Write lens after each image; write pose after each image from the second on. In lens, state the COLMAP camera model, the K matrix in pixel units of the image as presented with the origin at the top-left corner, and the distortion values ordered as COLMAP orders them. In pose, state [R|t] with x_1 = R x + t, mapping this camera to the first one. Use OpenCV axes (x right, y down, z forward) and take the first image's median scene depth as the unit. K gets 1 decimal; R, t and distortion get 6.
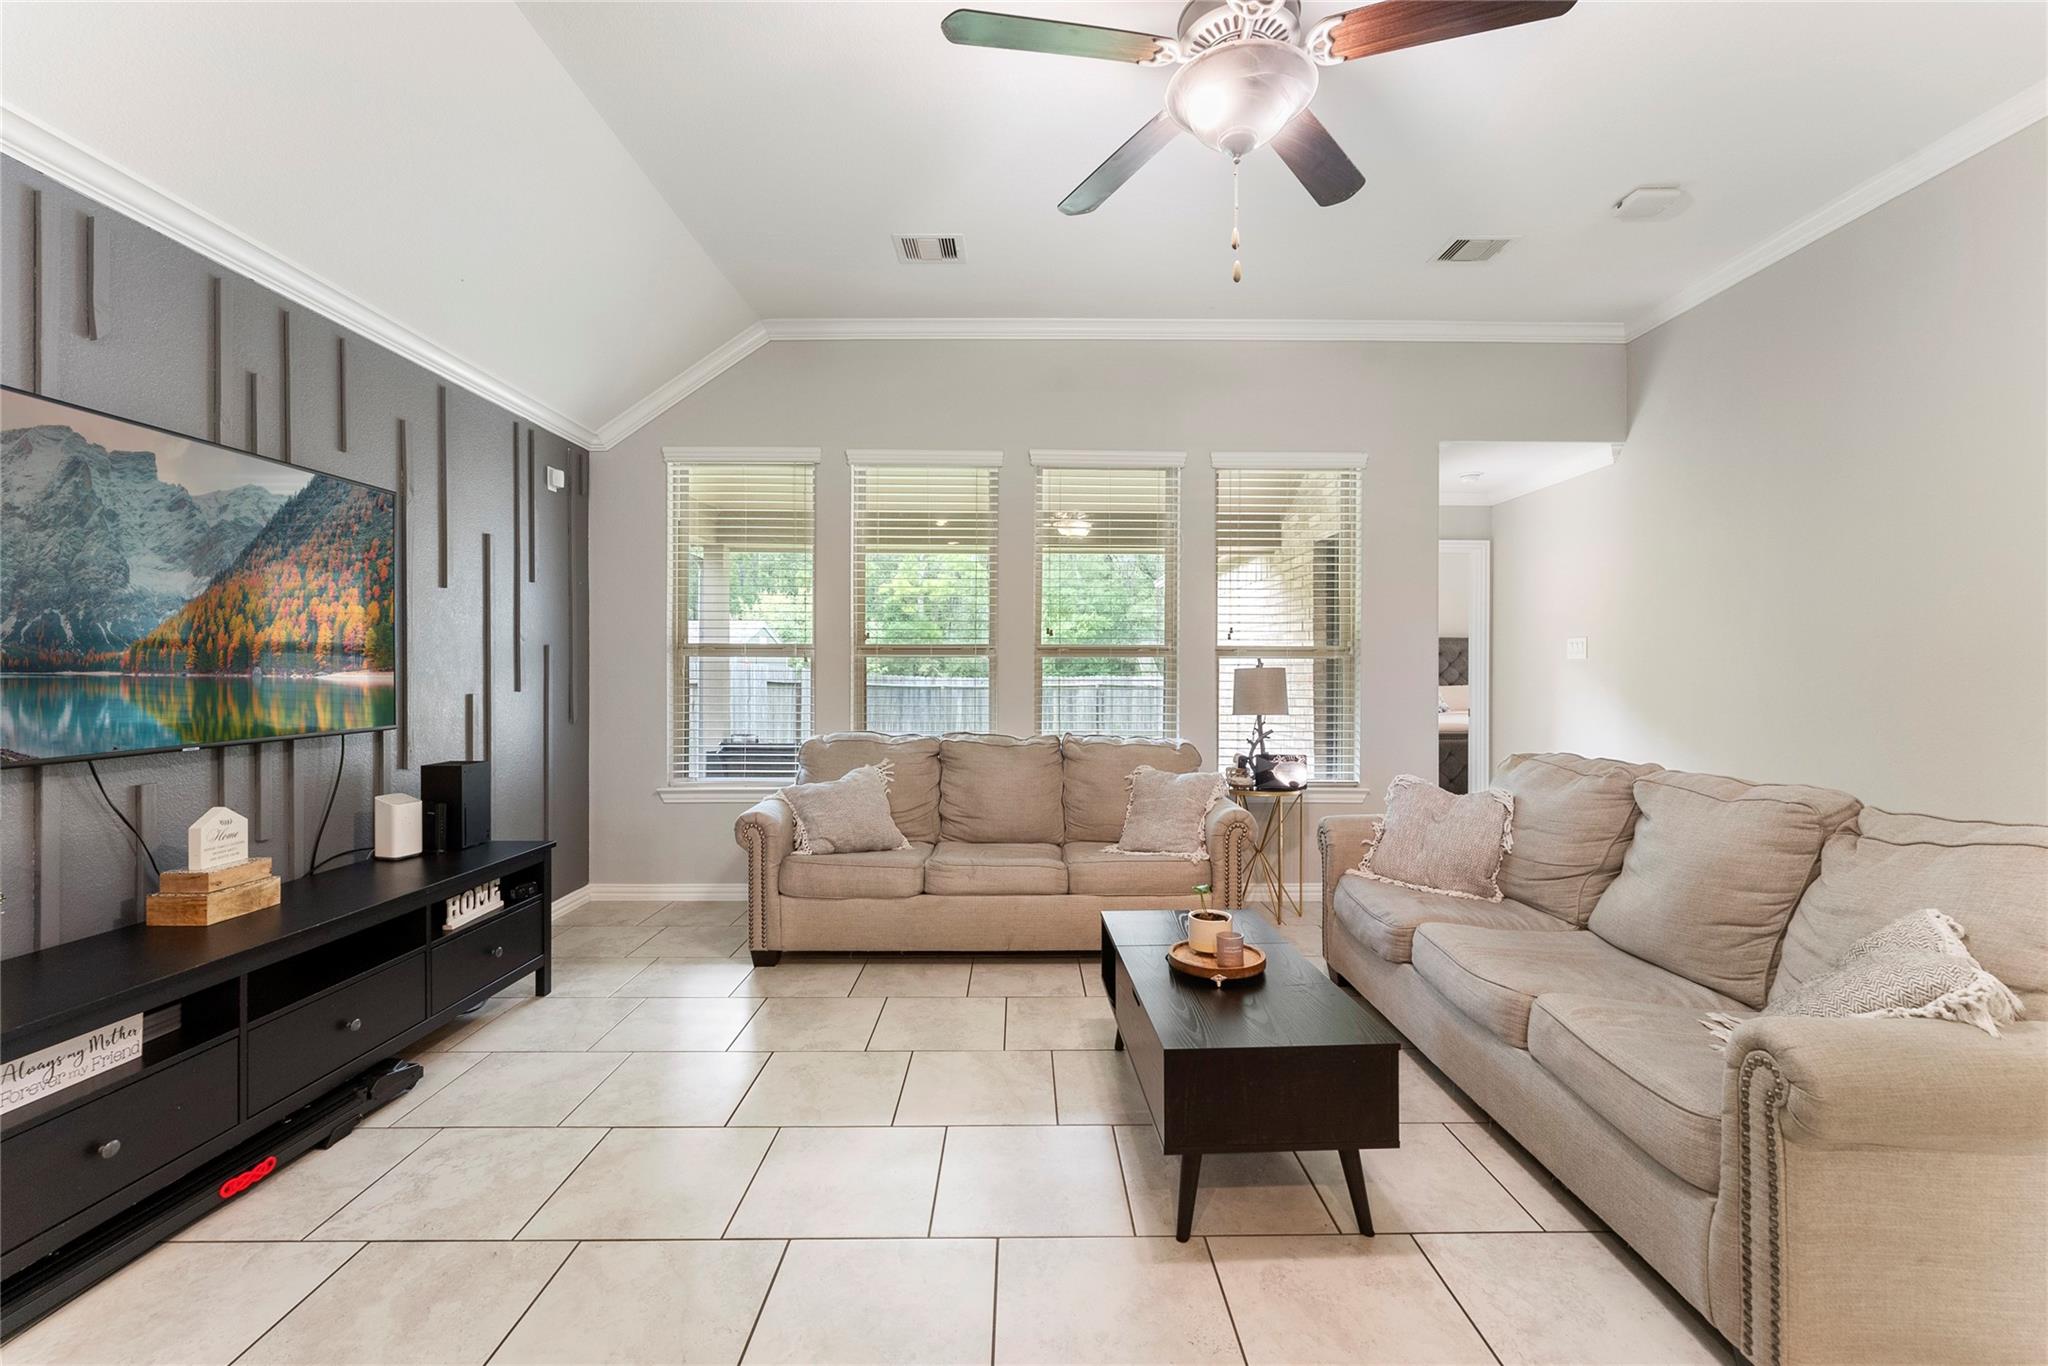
lens RADIAL K [[836.5, 0, 1026.2], [0, 836.5, 676.2], [0, 0, 1]] dist [0.000332, 0.000046]
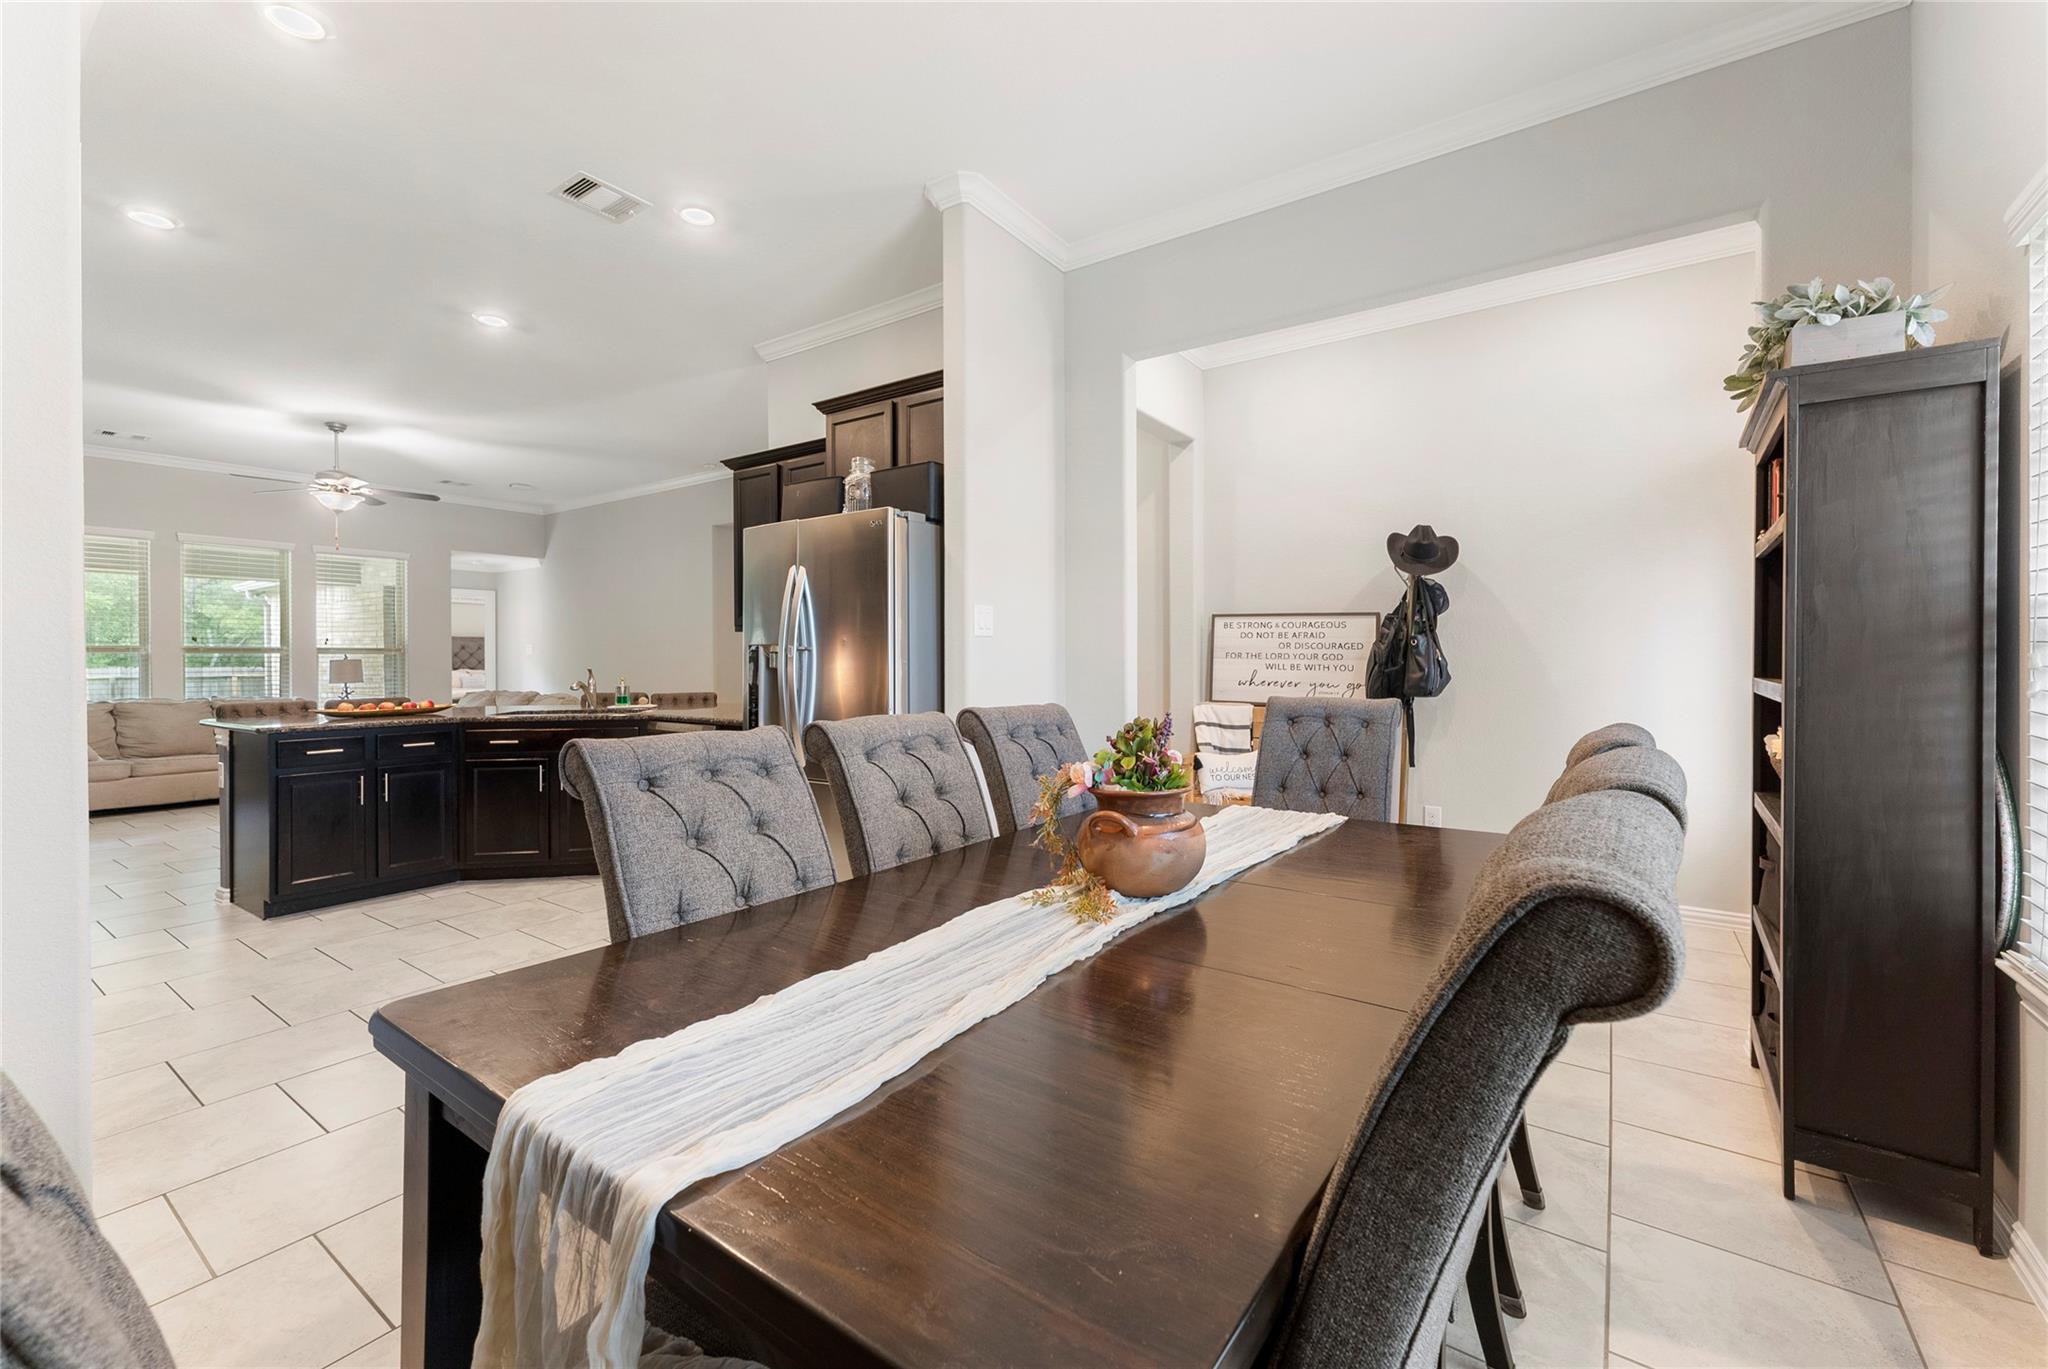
lens RADIAL K [[842.7, 0, 1021.6], [0, 842.7, 662.5], [0, 0, 1]] dist [0.002429, 0.000323]
pose [[0.582414, -0.006076, 0.812870, -0.422274], [0.010757, 0.999942, -0.000233, 0.015320], [-0.812821, 0.008879, 0.582446, -1.494107]]
